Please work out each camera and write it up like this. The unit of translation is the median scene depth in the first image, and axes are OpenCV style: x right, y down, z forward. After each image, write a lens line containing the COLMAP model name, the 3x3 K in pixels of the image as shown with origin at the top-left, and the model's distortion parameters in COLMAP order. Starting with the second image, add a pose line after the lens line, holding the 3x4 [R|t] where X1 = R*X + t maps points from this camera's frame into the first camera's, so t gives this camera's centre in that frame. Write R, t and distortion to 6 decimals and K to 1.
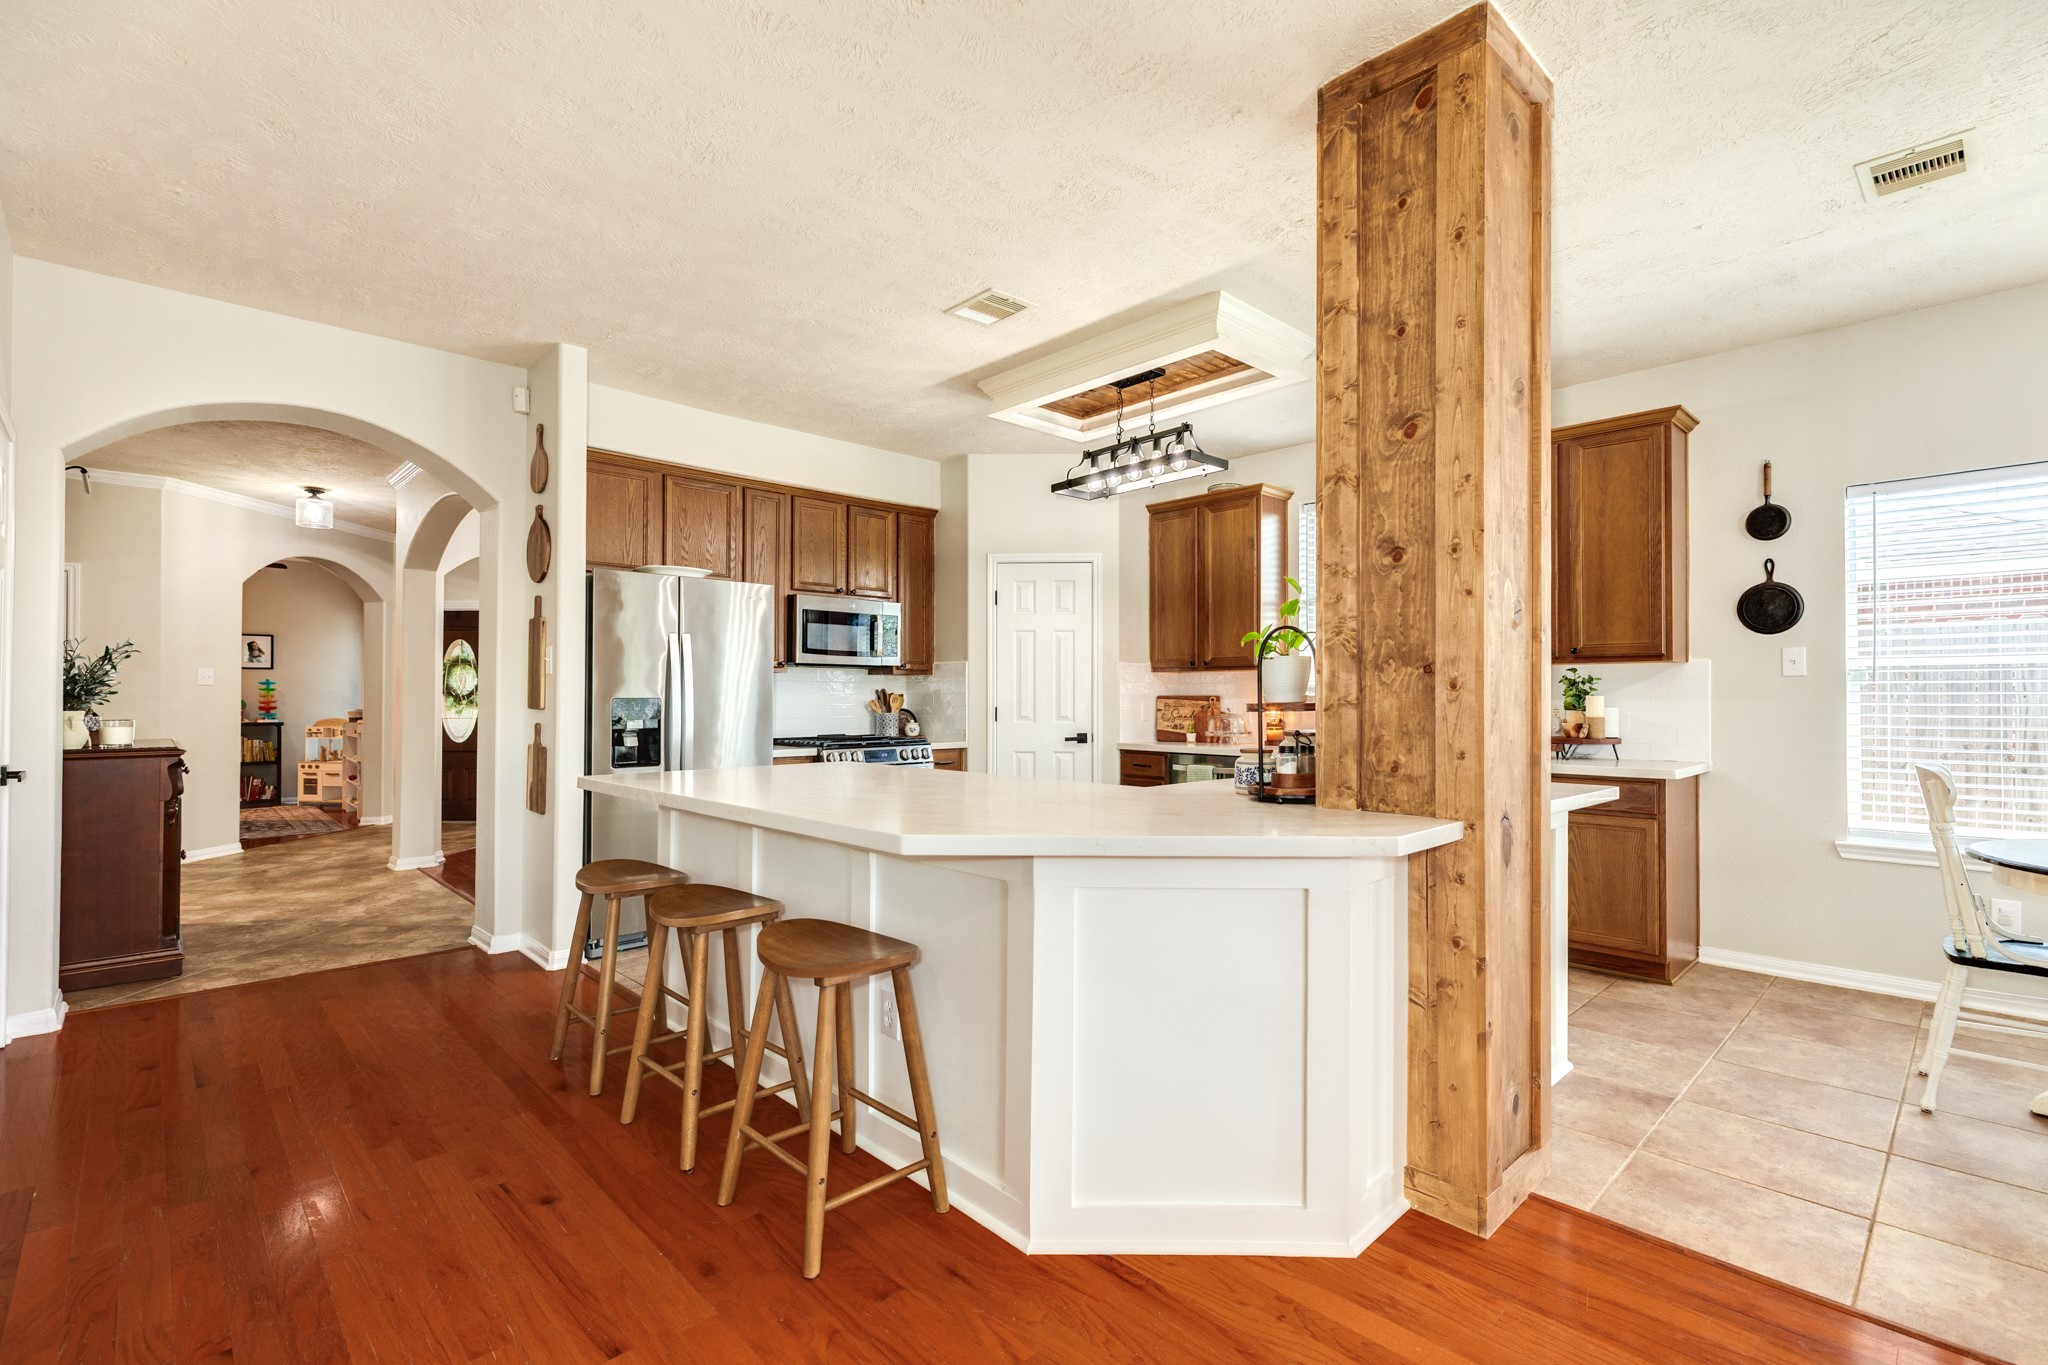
lens RADIAL K [[924.2, 0, 1019.9], [0, 924.2, 687.6], [0, 0, 1]] dist [0.005206, -0.000040]
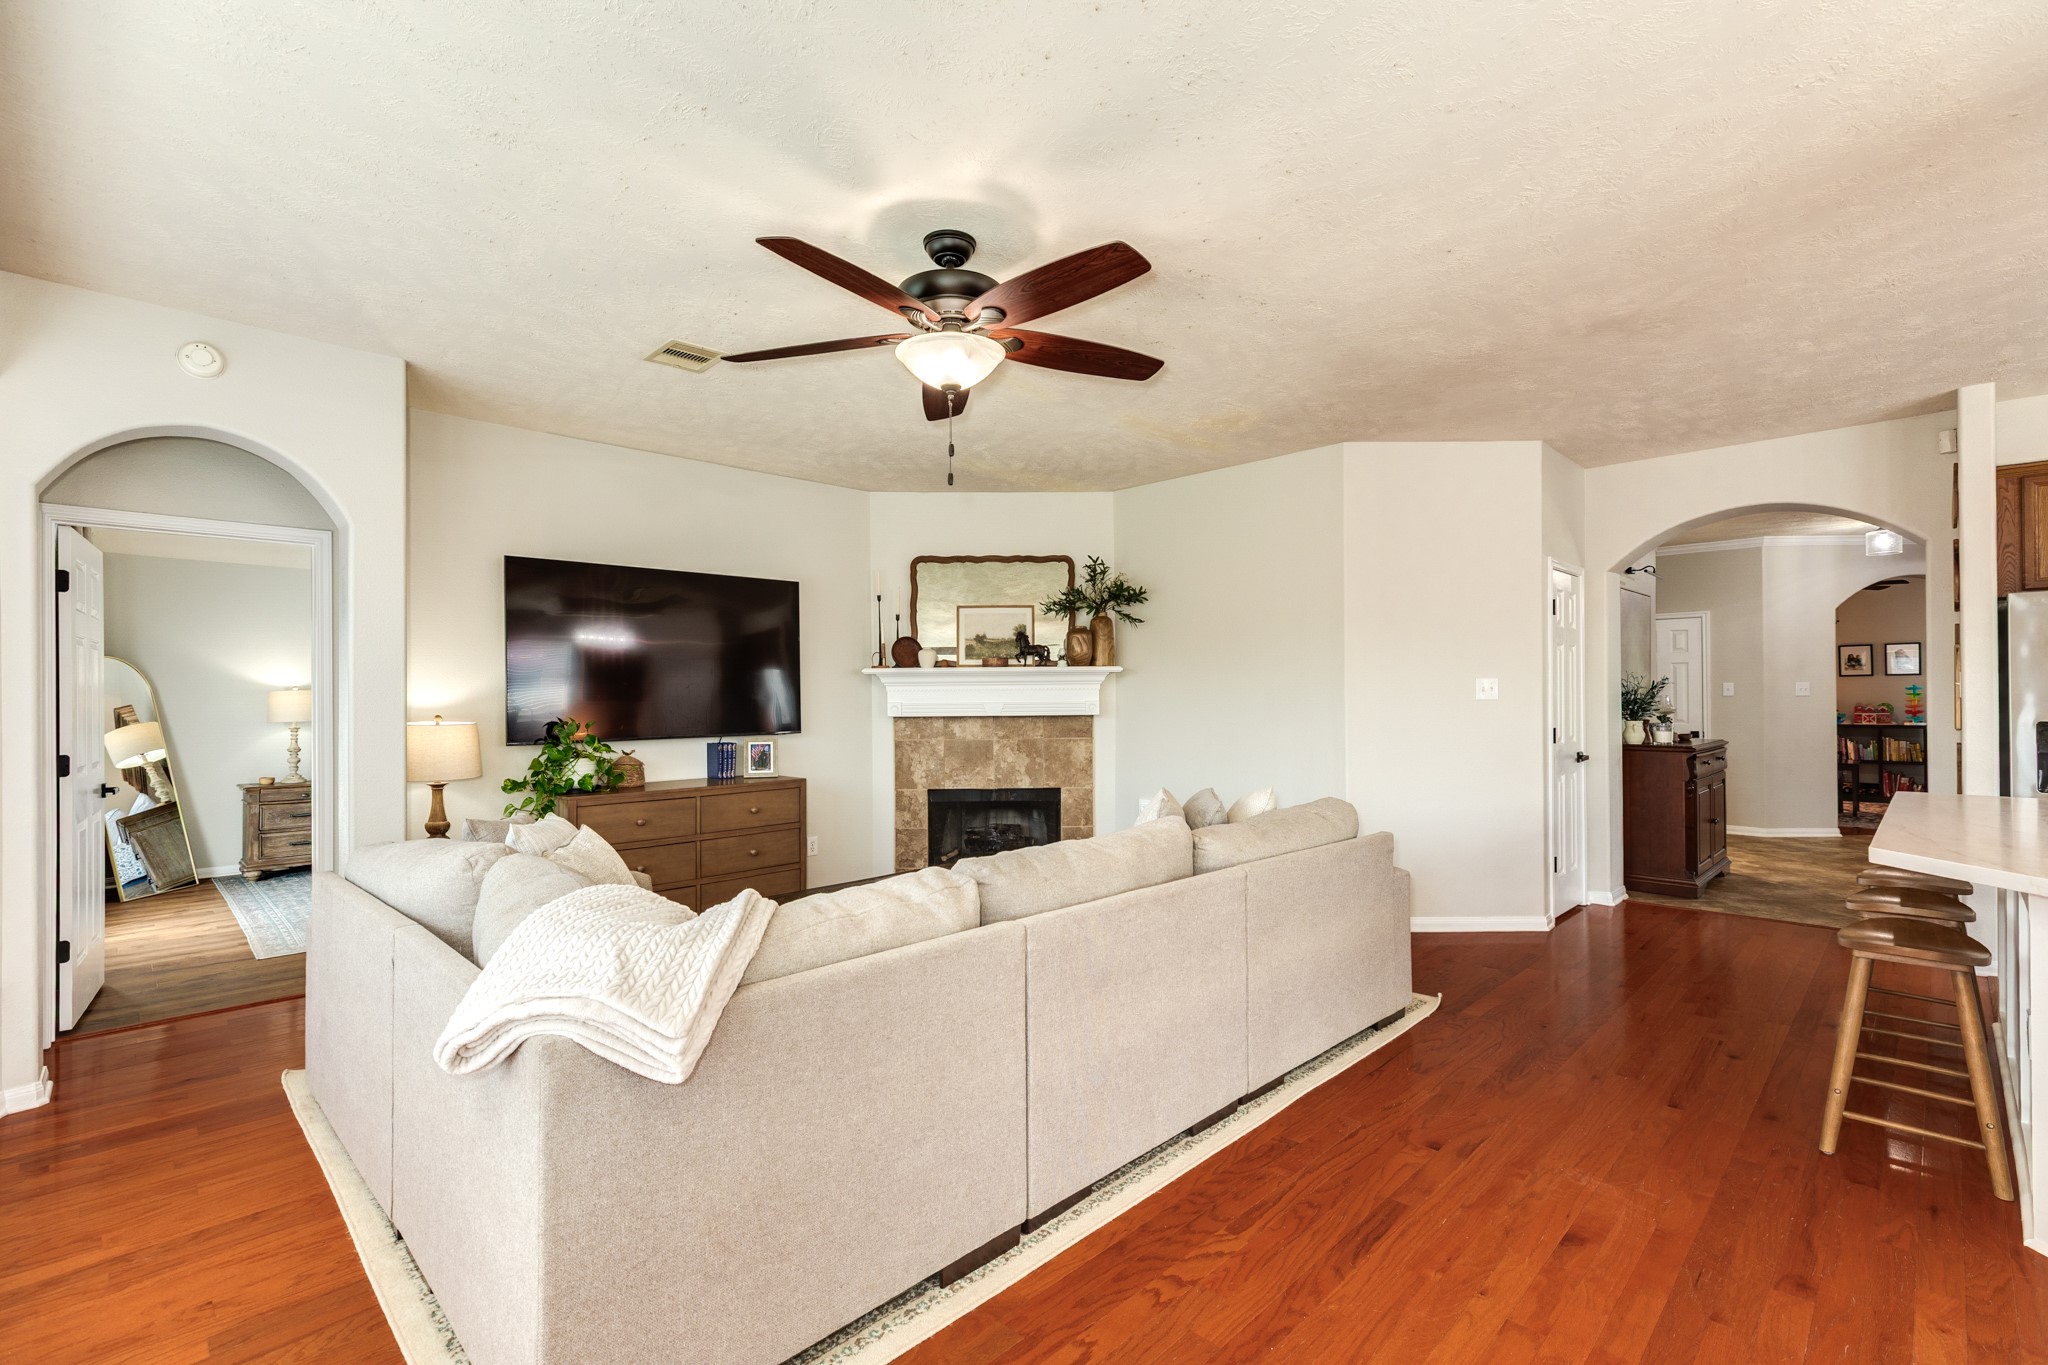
lens RADIAL K [[912.8, 0, 1021.4], [0, 912.8, 688.8], [0, 0, 1]] dist [0.004164, 0.000213]
pose [[0.022403, -0.008576, -0.999712, 0.534038], [0.018791, 0.999790, -0.008156, -0.036621], [0.999572, -0.018603, 0.022560, -0.111399]]
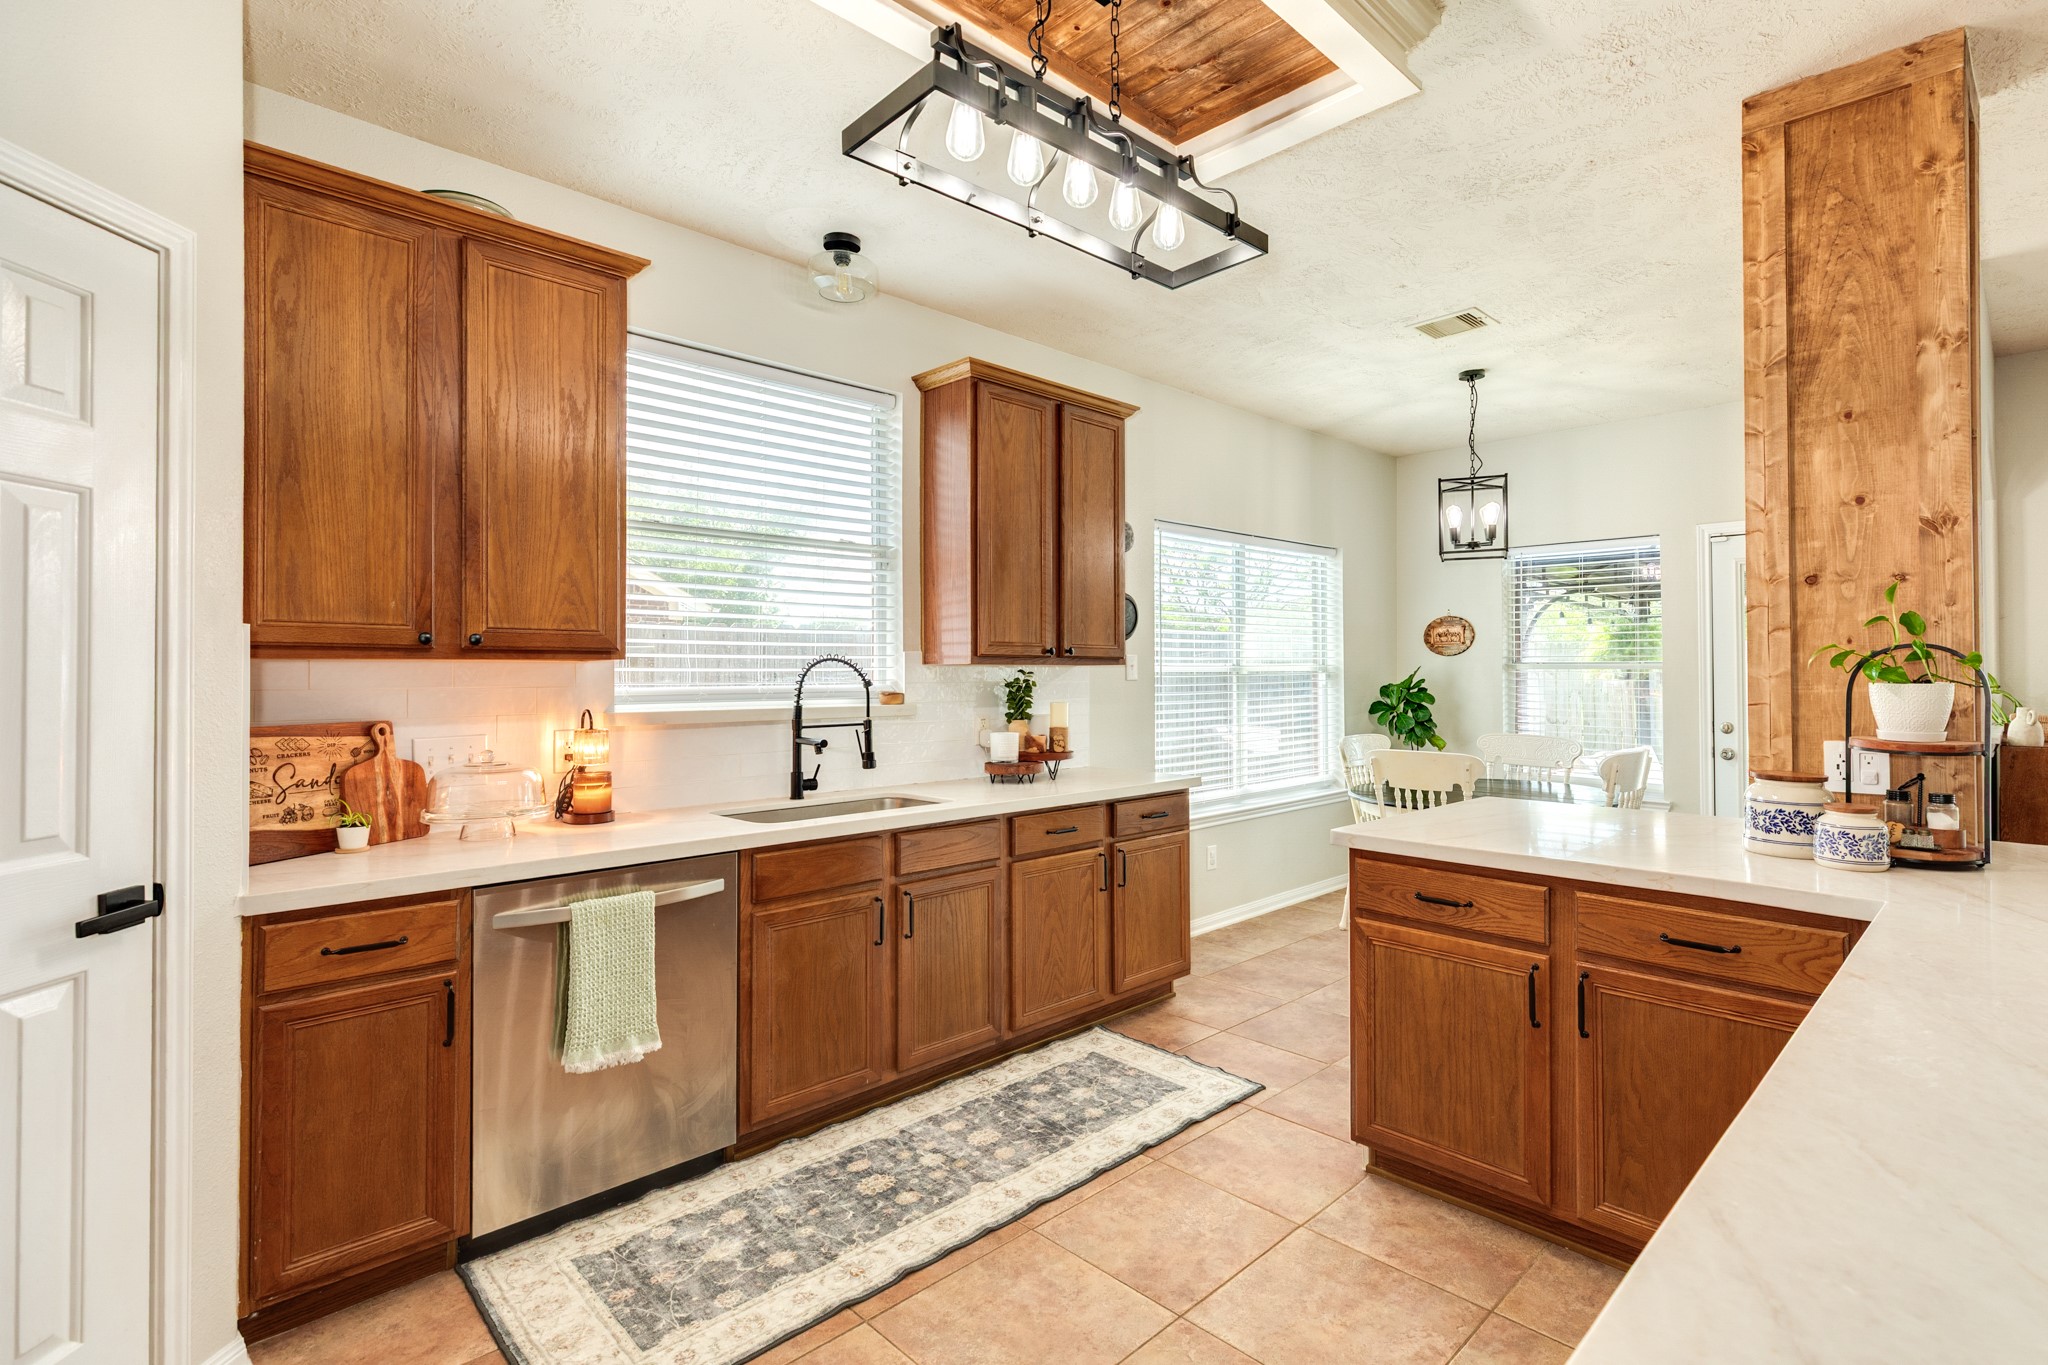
lens RADIAL K [[973.7, 0, 1096.2], [0, 973.7, 665.0], [0, 0, 1]] dist [0.002300, 0.000420]
pose [[-0.042532, 0.006700, 0.999073, -0.314424], [-0.010758, 0.999916, -0.007164, -0.021687], [-0.999037, -0.011053, -0.042457, 1.065241]]
